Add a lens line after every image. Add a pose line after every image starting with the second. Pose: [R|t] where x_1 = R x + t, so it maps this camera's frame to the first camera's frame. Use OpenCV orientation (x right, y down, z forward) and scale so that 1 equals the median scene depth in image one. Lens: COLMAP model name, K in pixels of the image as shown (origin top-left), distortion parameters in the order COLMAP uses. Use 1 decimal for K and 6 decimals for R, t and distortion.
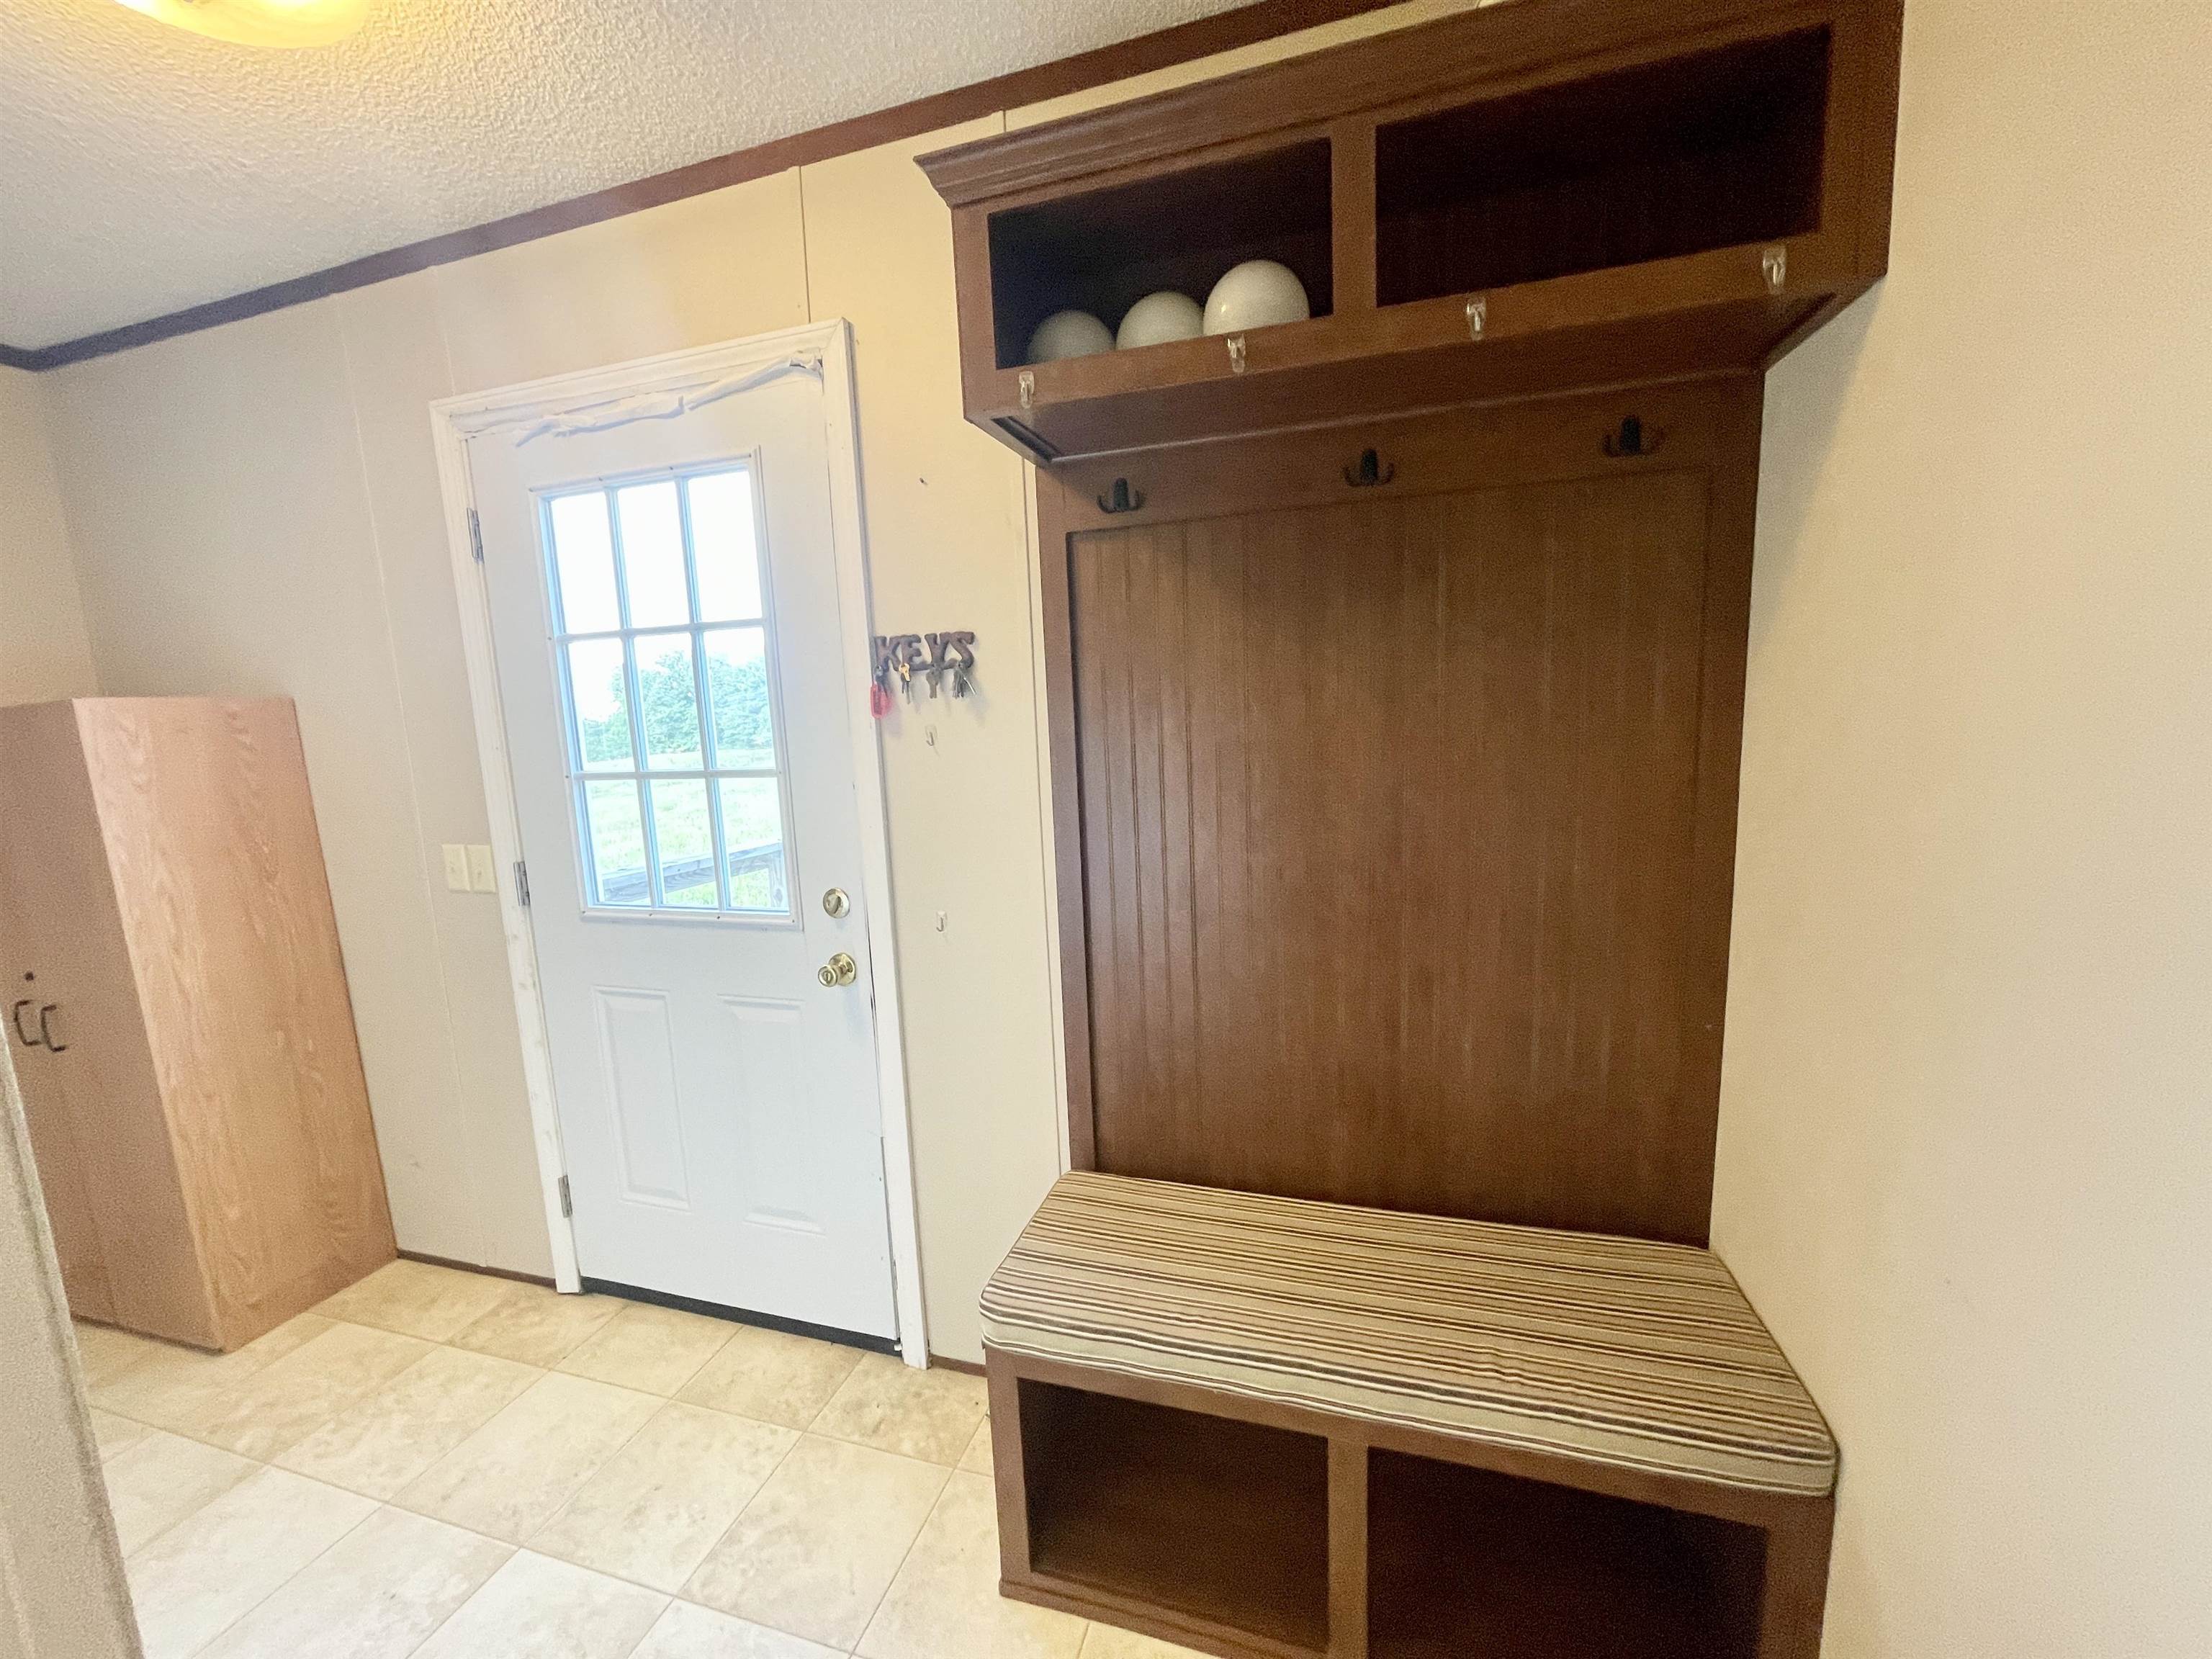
lens RADIAL K [[889.9, 0, 1105.7], [0, 889.9, 836.6], [0, 0, 1]] dist [-0.007631, 0.003378]
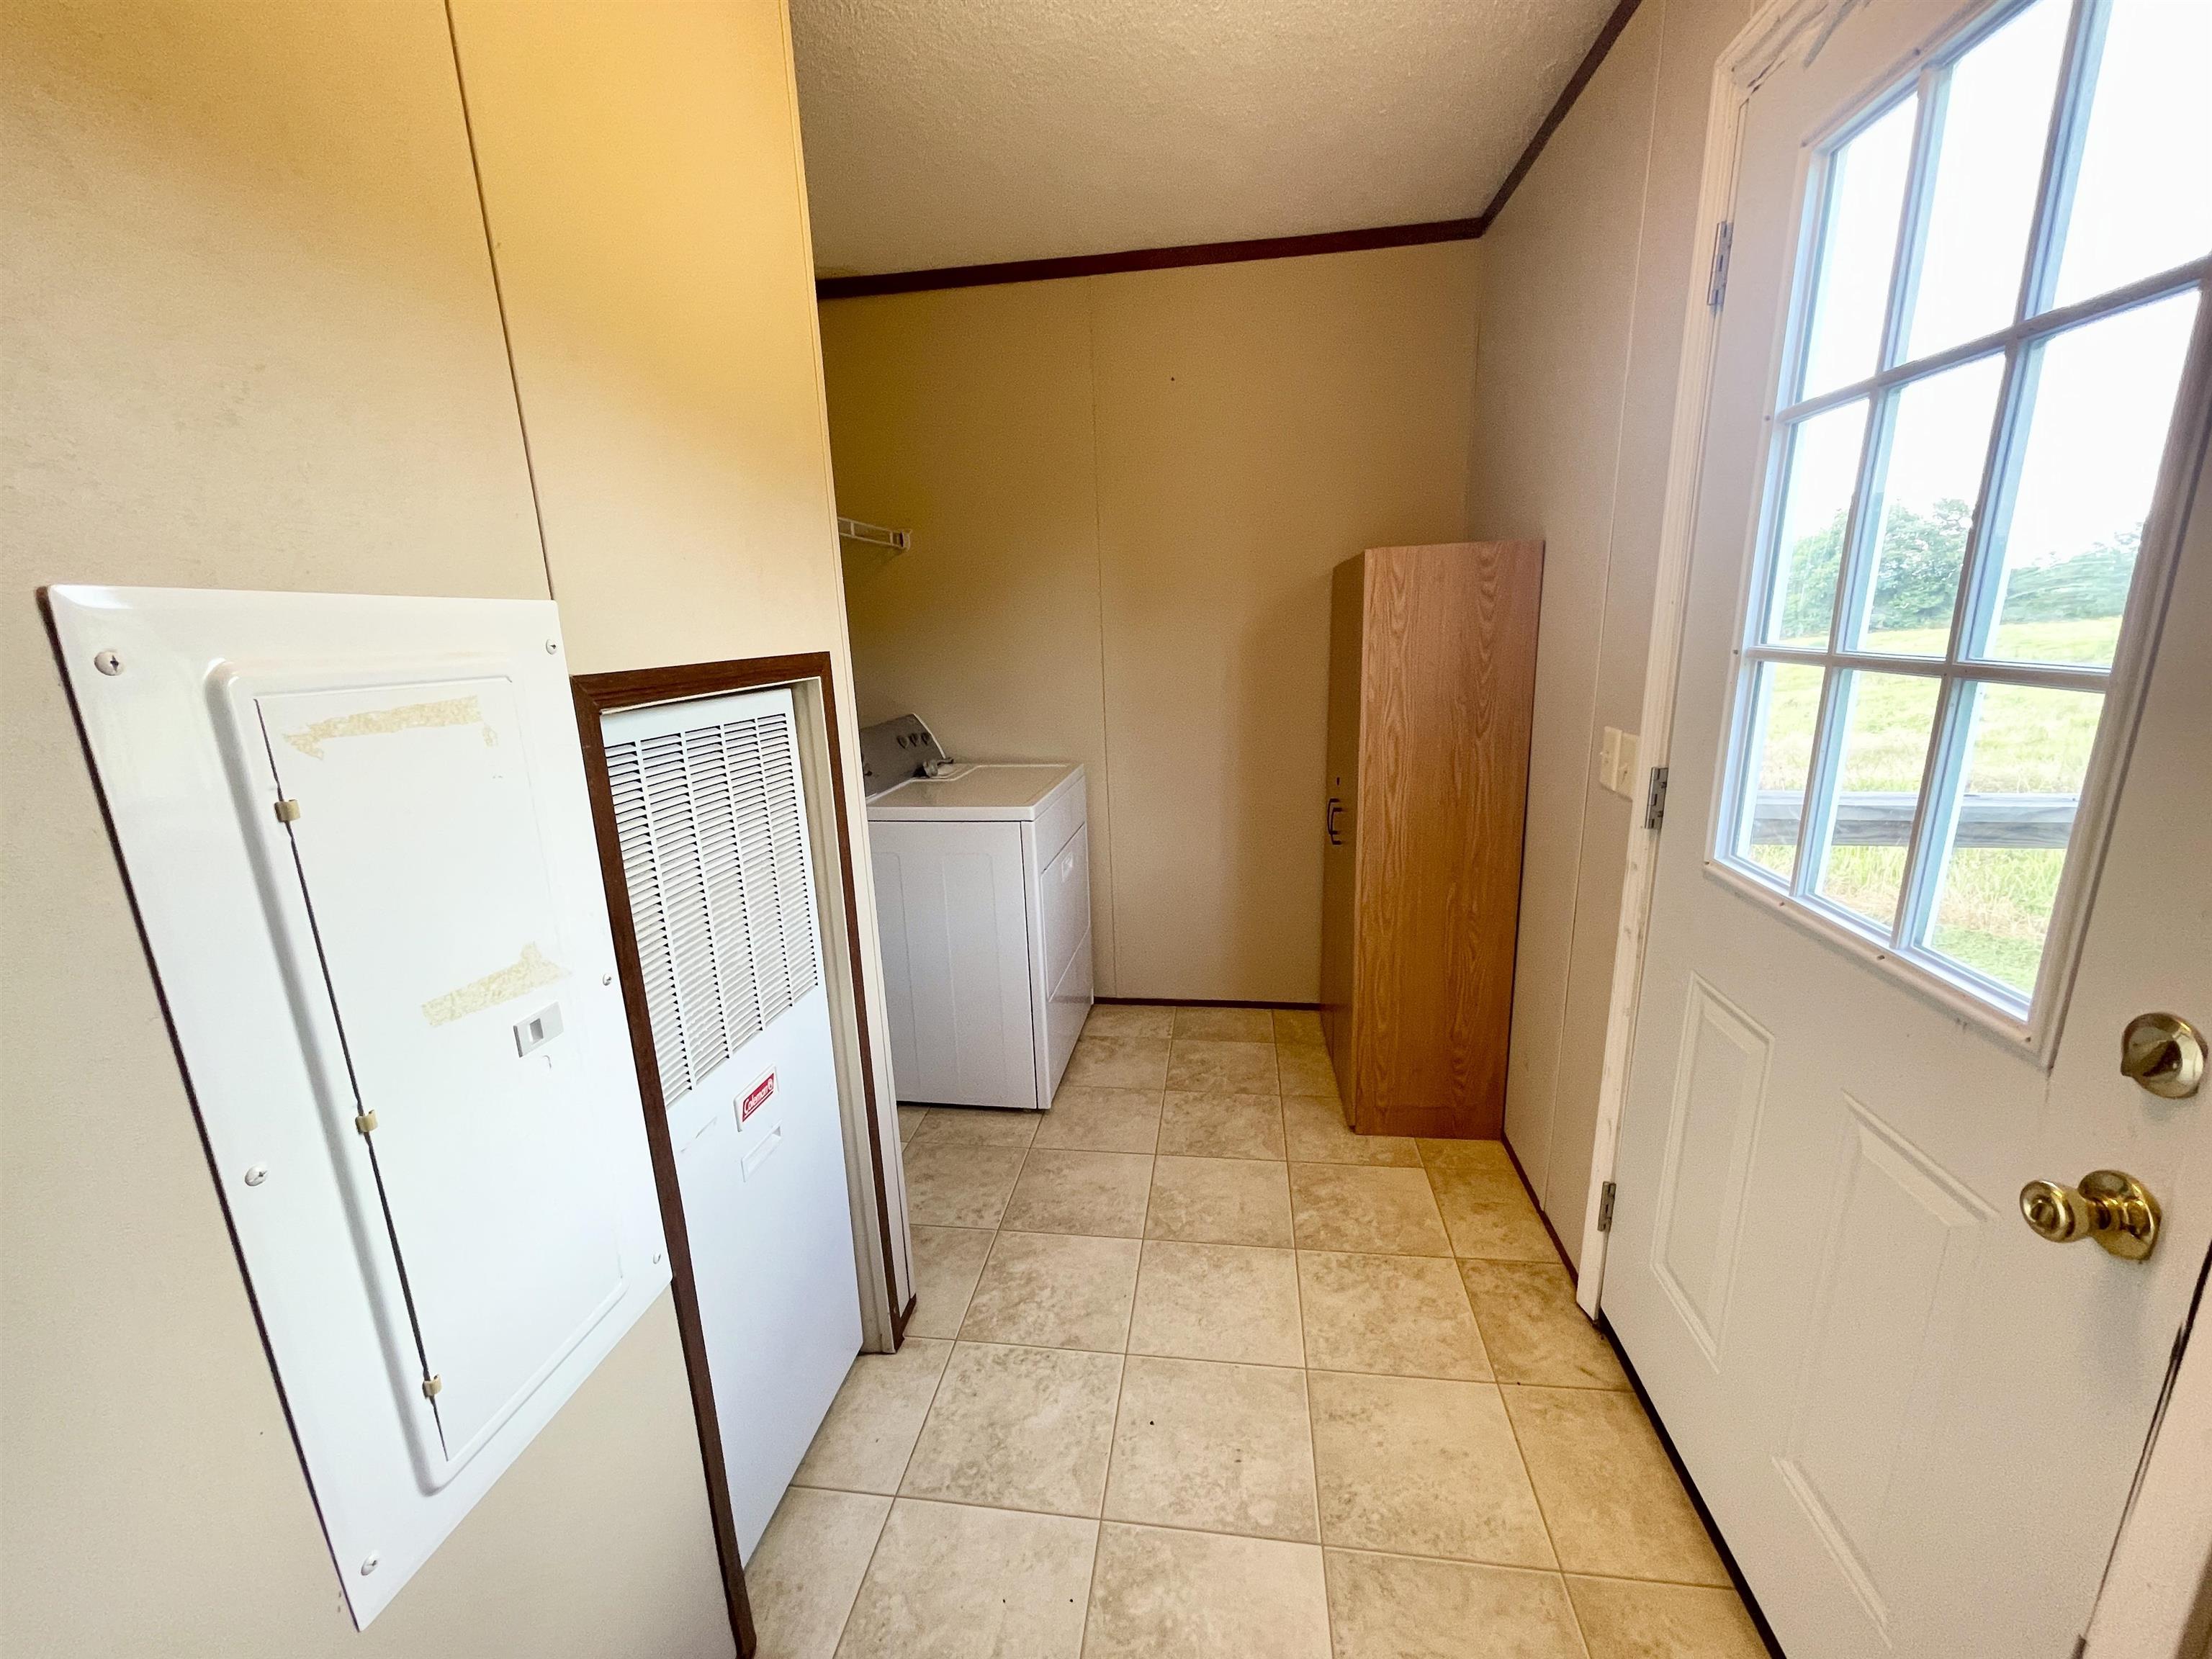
lens RADIAL K [[889.9, 0, 1106.0], [0, 889.9, 850.2], [0, 0, 1]] dist [-0.007631, 0.003378]
pose [[0.162128, 0.282606, -0.945436, -0.046927], [-0.105789, 0.957568, 0.268091, -0.055021], [0.981083, 0.056552, 0.185145, 0.464593]]
